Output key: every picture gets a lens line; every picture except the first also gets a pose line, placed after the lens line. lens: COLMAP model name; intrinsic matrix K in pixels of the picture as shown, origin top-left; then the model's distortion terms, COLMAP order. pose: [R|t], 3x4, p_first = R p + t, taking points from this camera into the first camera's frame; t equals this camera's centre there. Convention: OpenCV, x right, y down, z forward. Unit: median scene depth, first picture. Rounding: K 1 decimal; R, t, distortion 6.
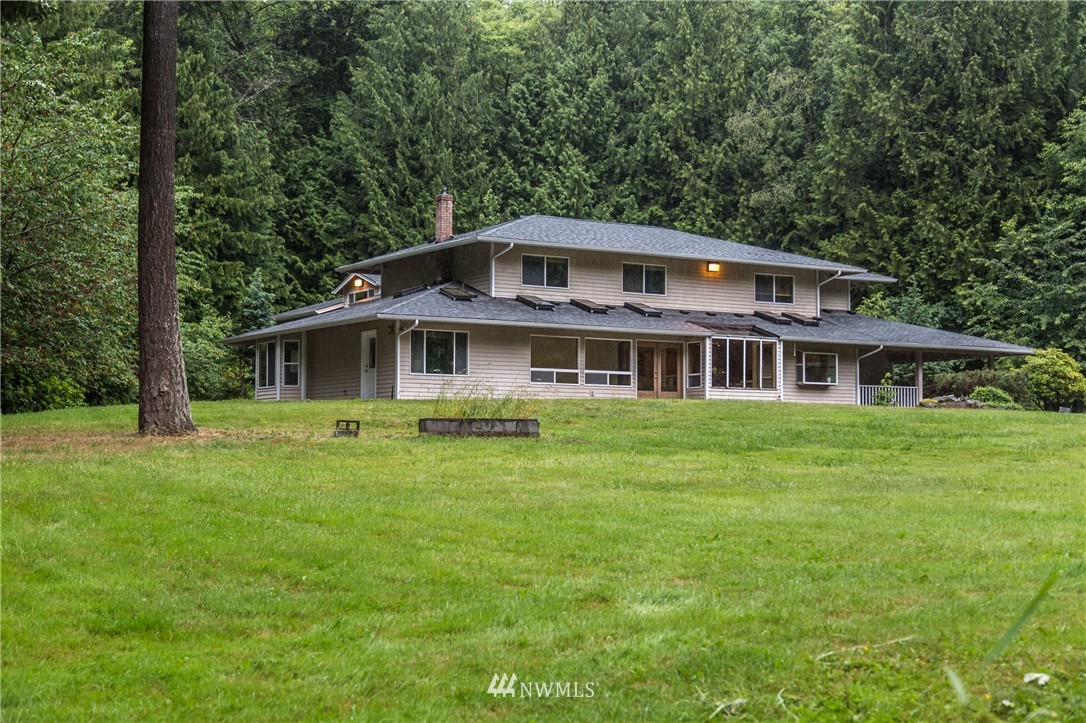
lens RADIAL K [[1601.1, 0, 540.0], [0, 1601.1, 359.4], [0, 0, 1]] dist [0.030949, 0.000000]
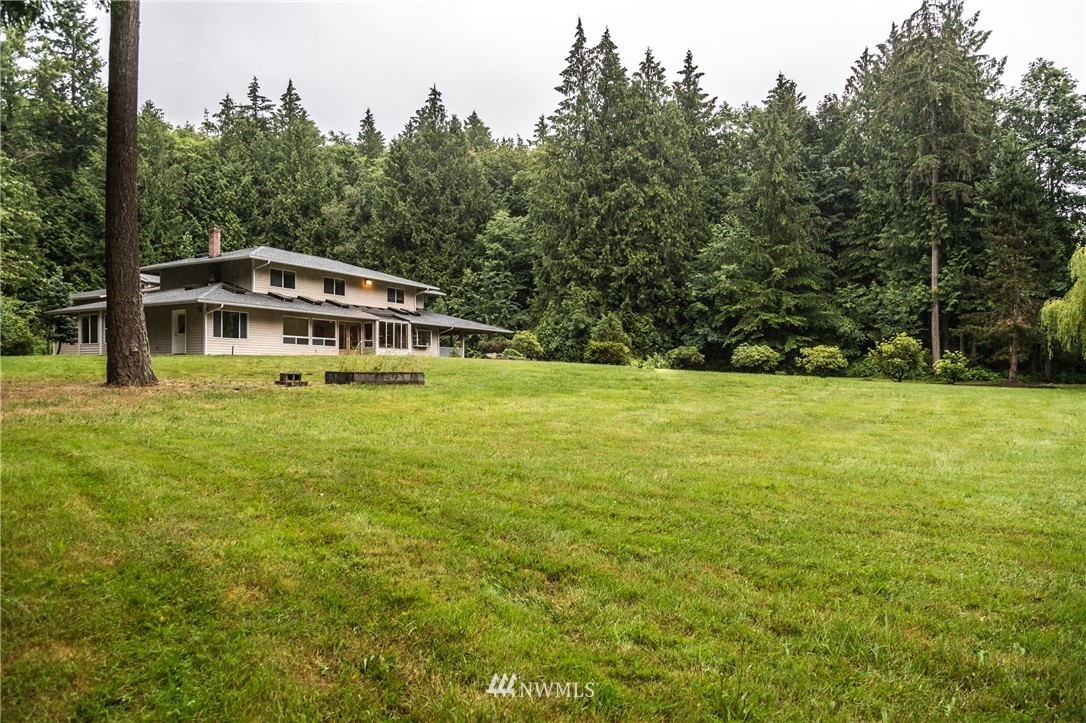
lens RADIAL K [[707.9, 0, 543.8], [0, 707.9, 362.8], [0, 0, 1]] dist [-0.001164, -0.003173]
pose [[0.865708, 0.001586, 0.500548, -0.112837], [-0.023308, 0.999038, 0.037145, 0.000170], [-0.500007, -0.043824, 0.864912, 0.168095]]
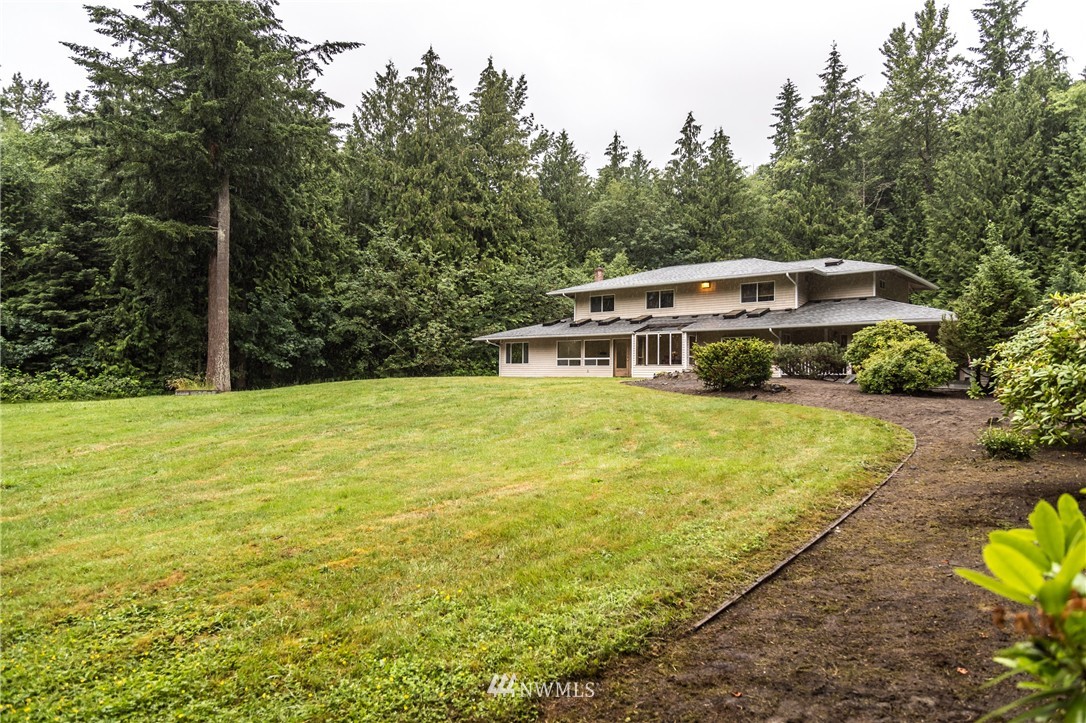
lens RADIAL K [[707.9, 0, 539.8], [0, 707.9, 360.1], [0, 0, 1]] dist [-0.001164, -0.003173]
pose [[0.295104, -0.026617, -0.955094, 0.633919], [0.047751, 0.998774, -0.013080, 0.013863], [0.954271, -0.041746, 0.296013, 0.579286]]
